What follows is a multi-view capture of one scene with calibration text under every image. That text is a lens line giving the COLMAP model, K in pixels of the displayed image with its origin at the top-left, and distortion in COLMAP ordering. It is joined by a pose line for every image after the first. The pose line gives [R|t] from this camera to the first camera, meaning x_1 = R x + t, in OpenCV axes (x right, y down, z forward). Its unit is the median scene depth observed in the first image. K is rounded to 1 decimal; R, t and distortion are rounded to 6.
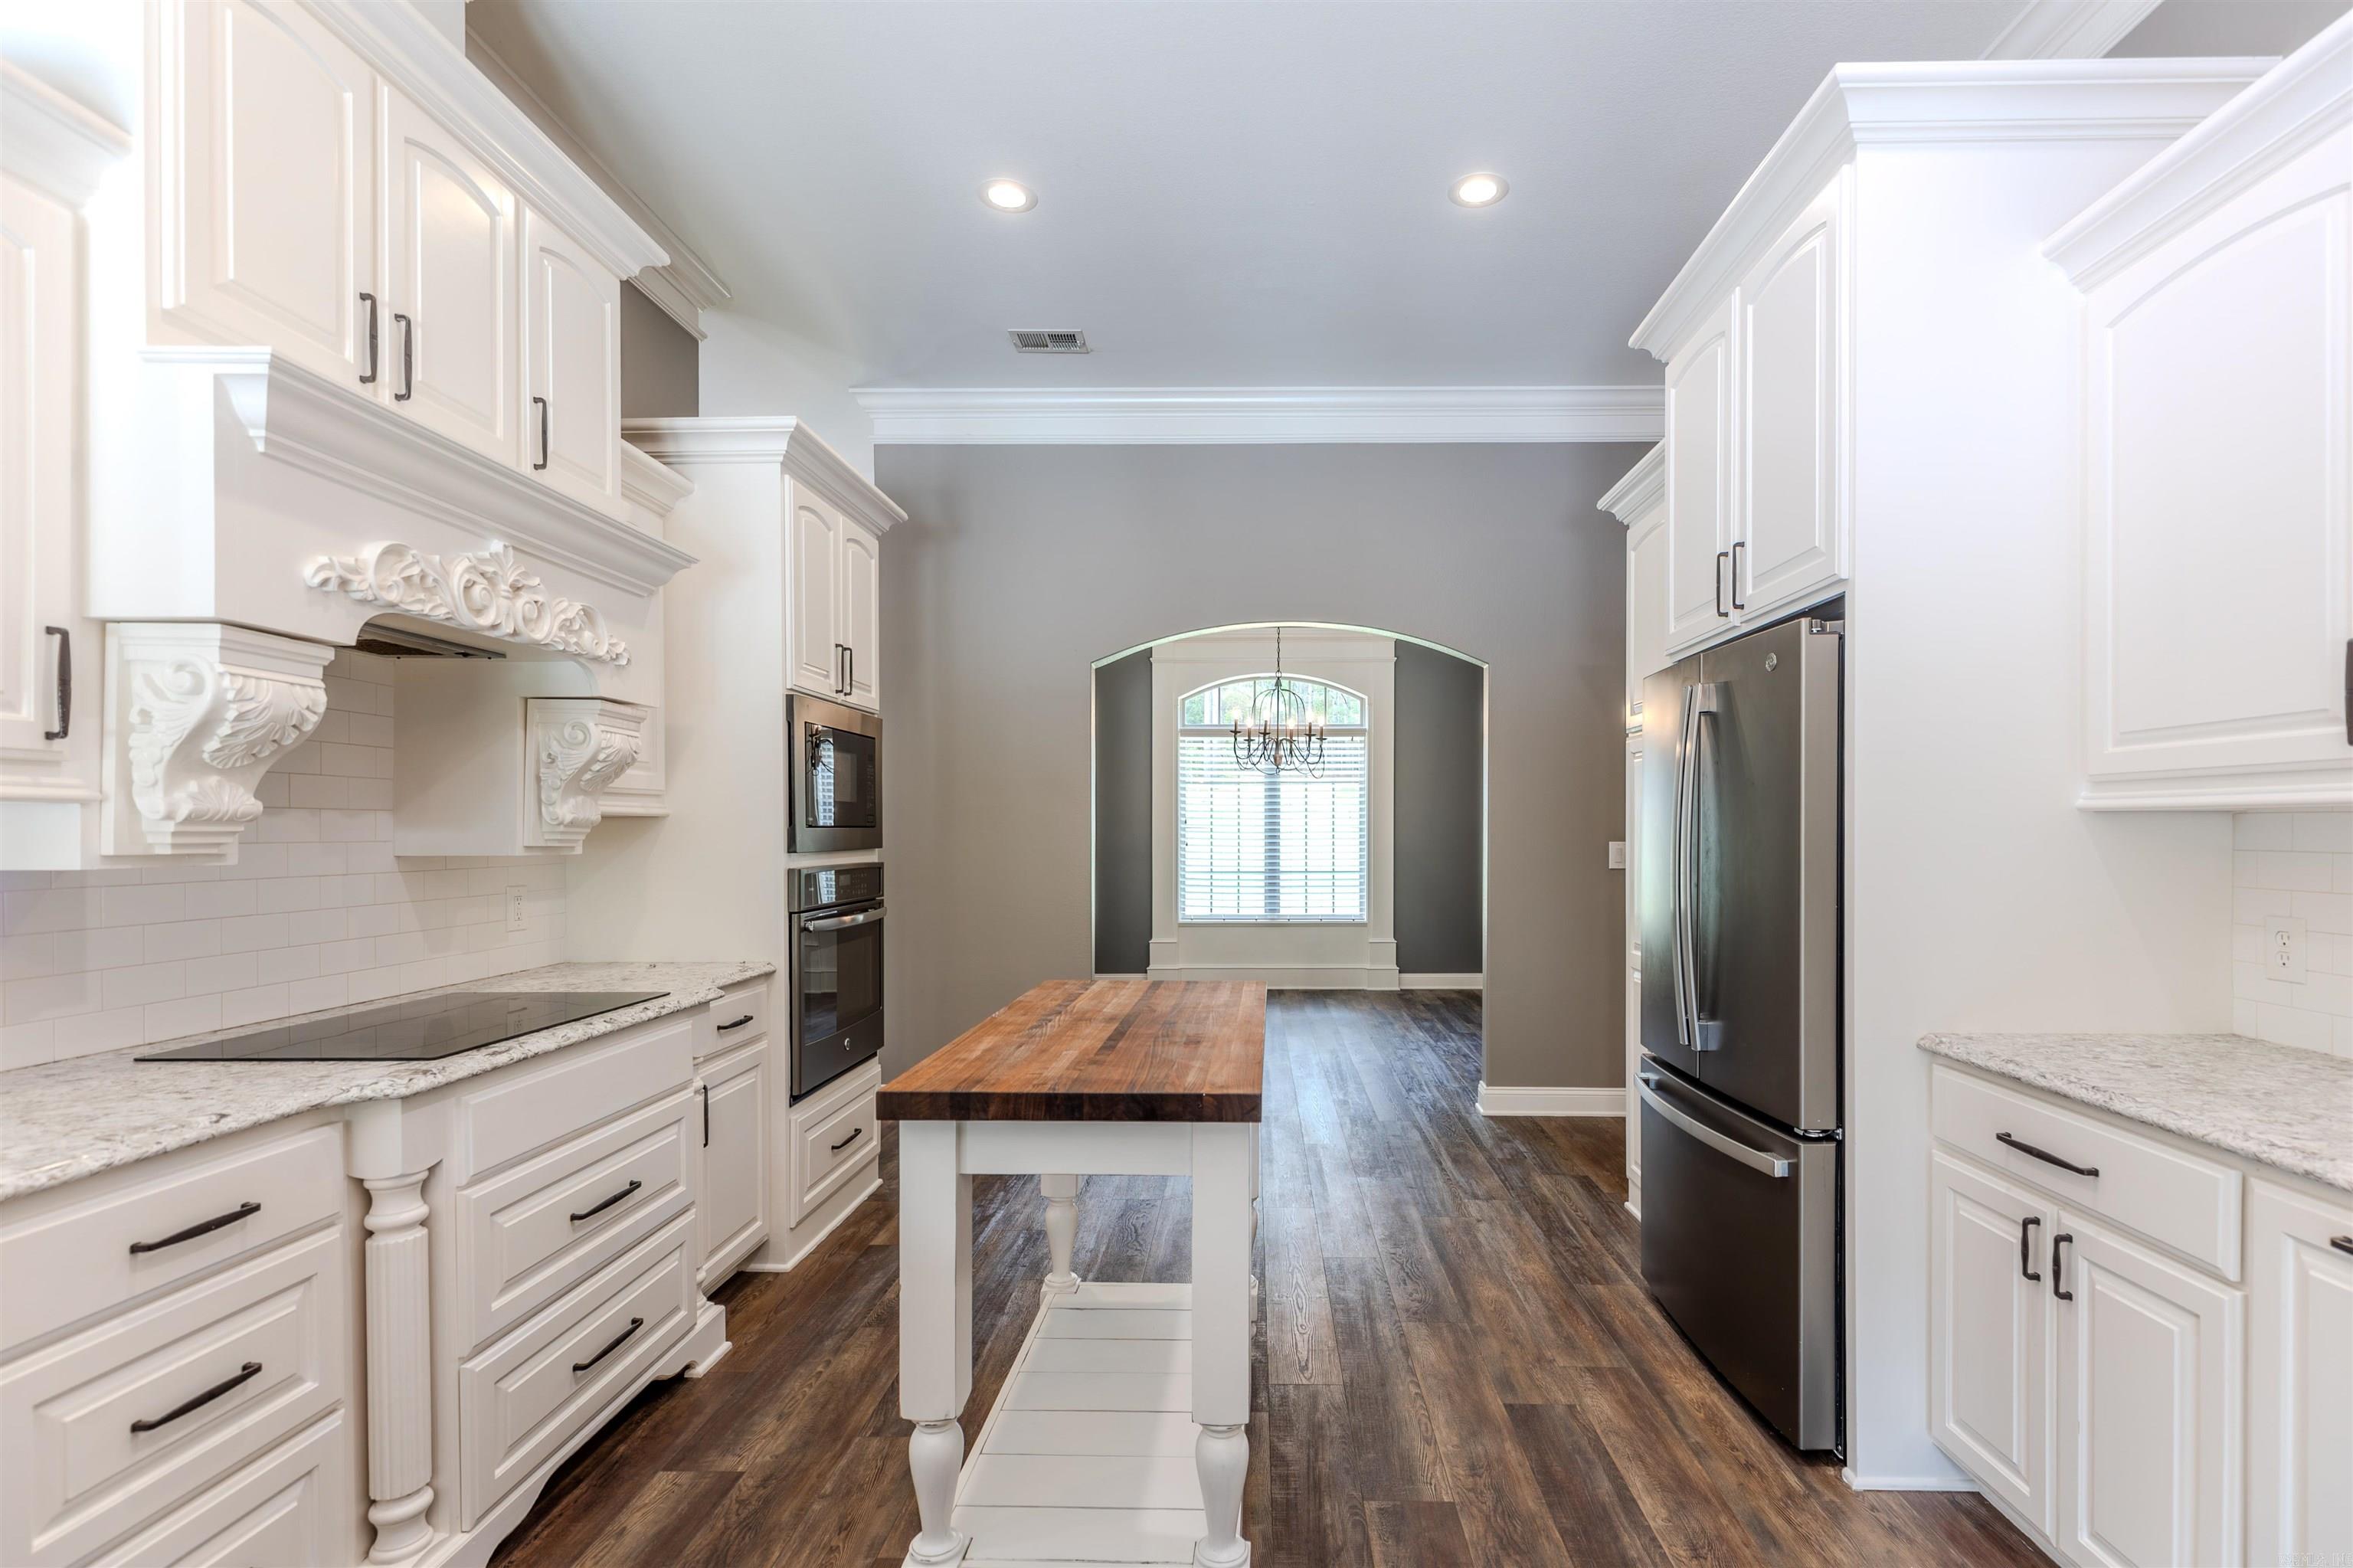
lens RADIAL K [[1090.7, 0, 1236.4], [0, 1090.7, 830.9], [0, 0, 1]] dist [0.003004, -0.001389]
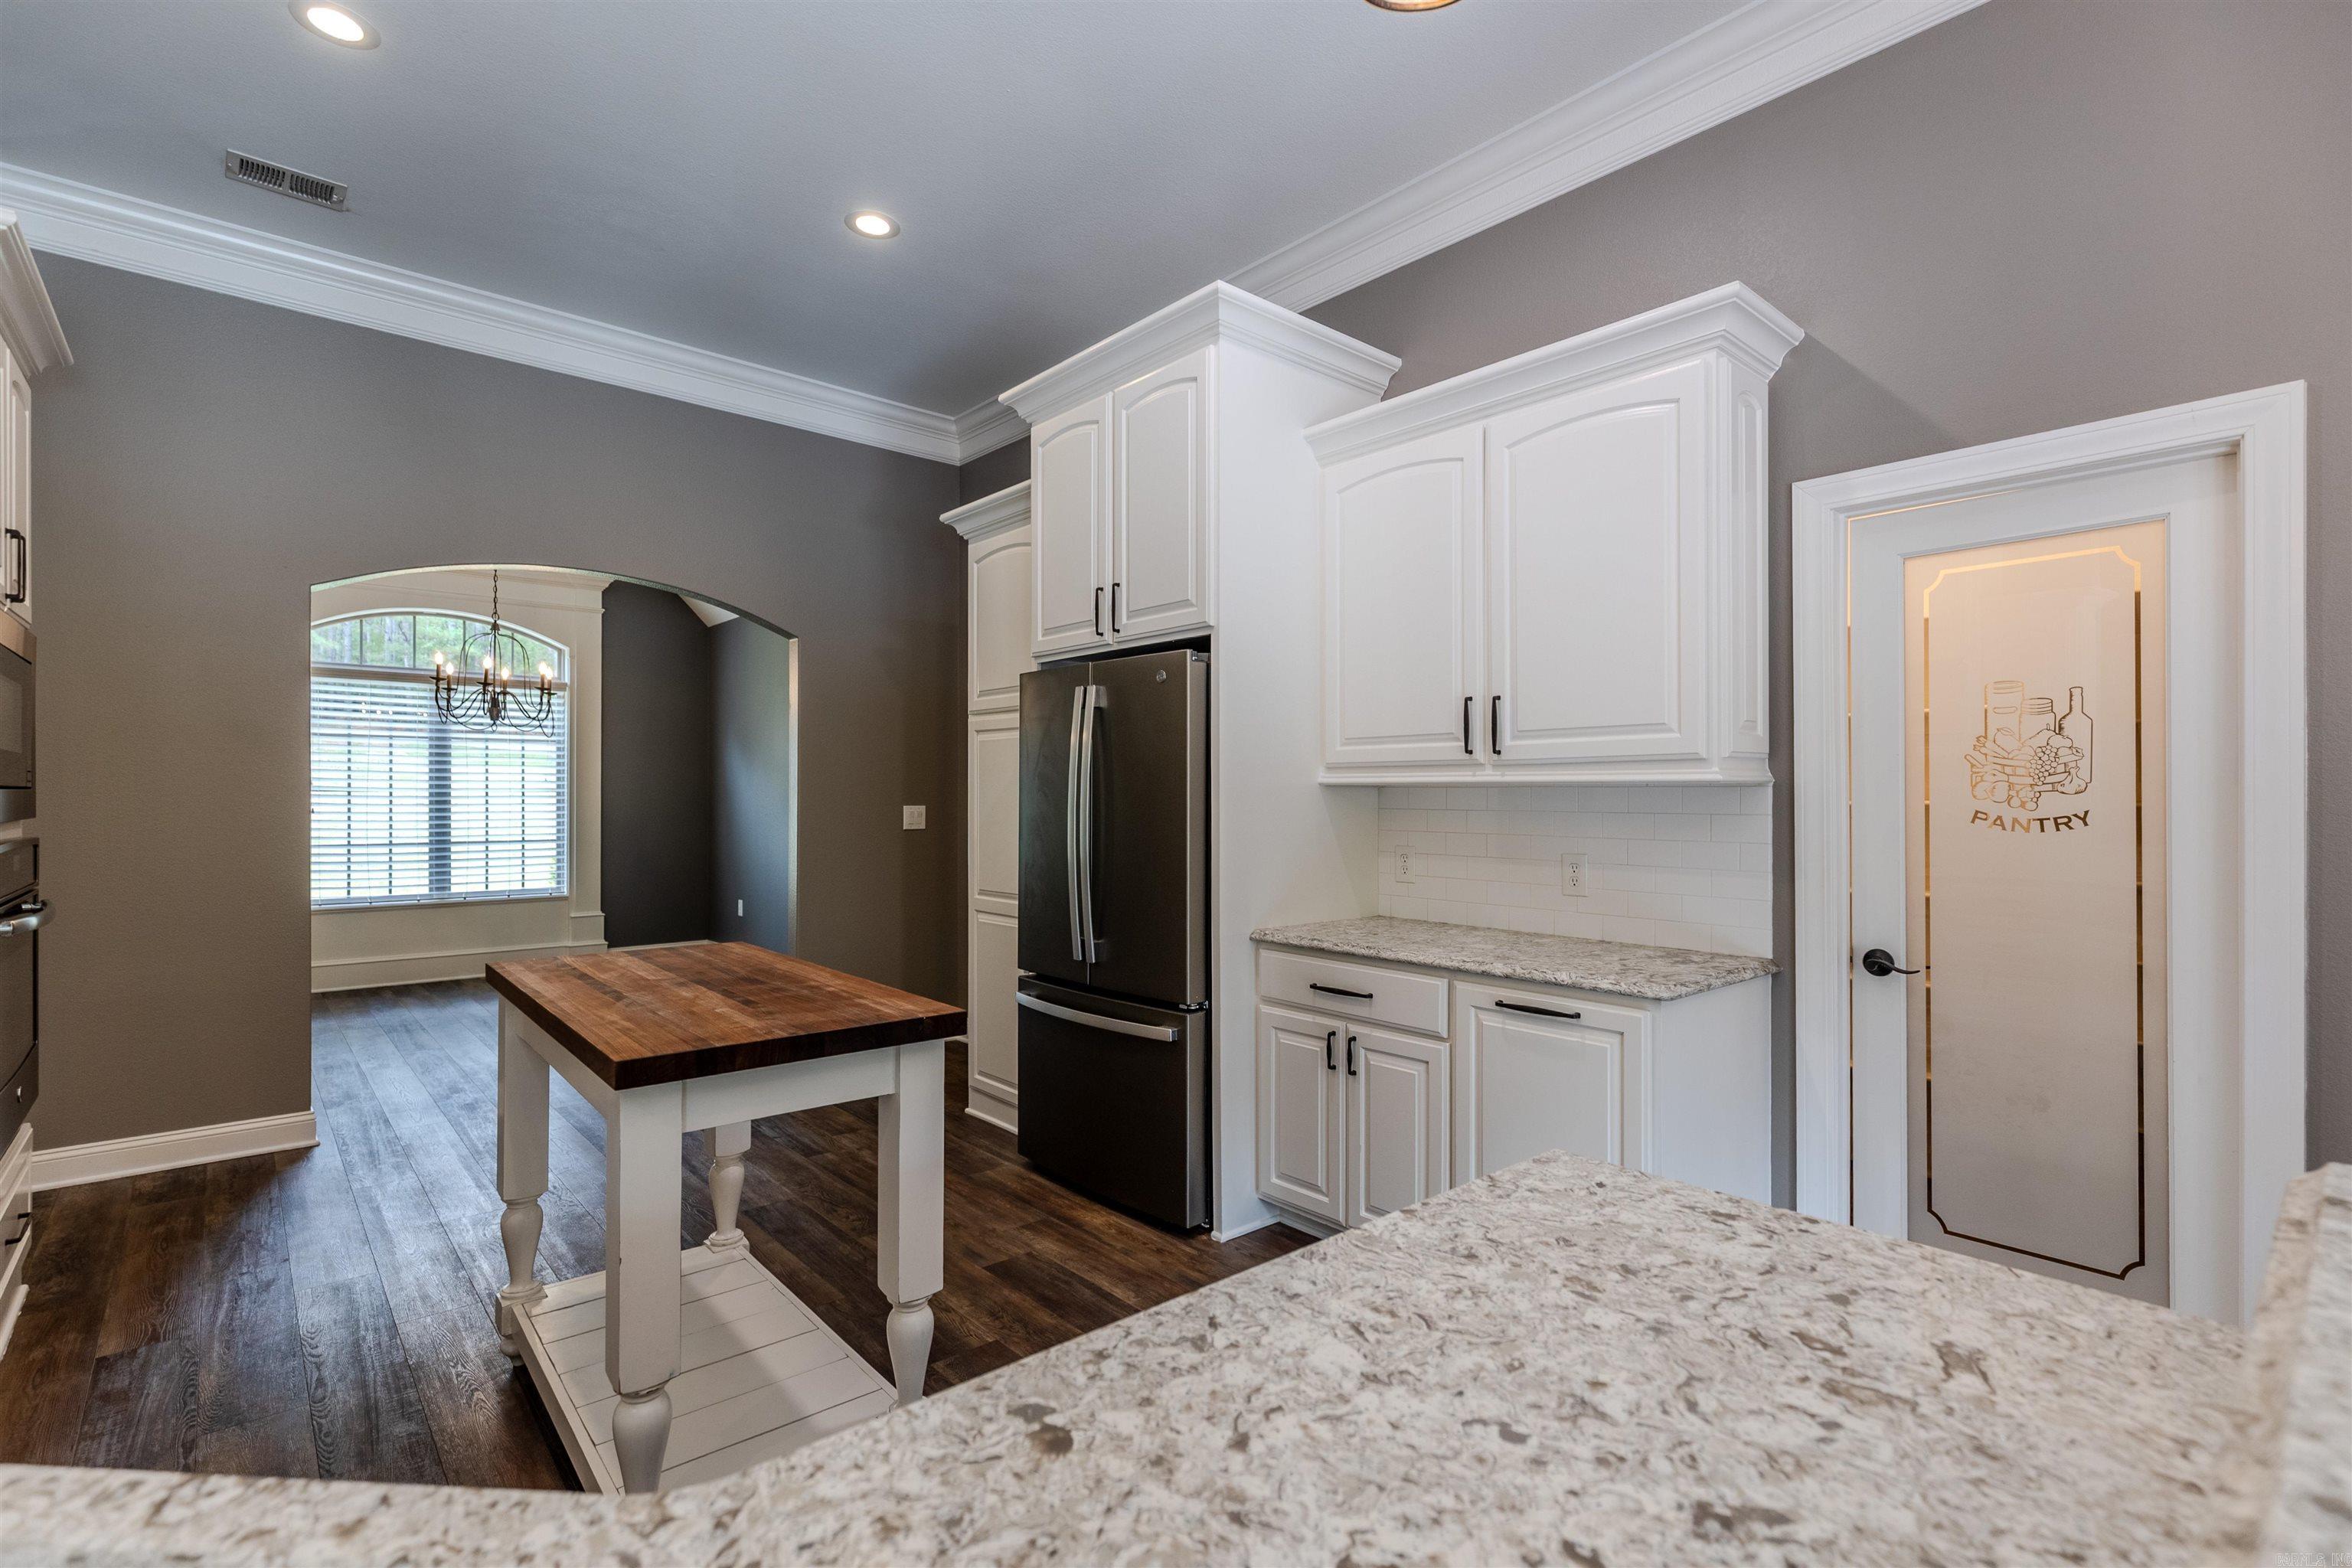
lens RADIAL K [[1090.2, 0, 1166.8], [0, 1090.2, 787.3], [0, 0, 1]] dist [0.003004, -0.001389]
pose [[0.740367, 0.008597, 0.672148, -0.436170], [-0.003039, 0.999951, -0.009443, 0.000889], [-0.672196, 0.004948, 0.740356, -0.041090]]
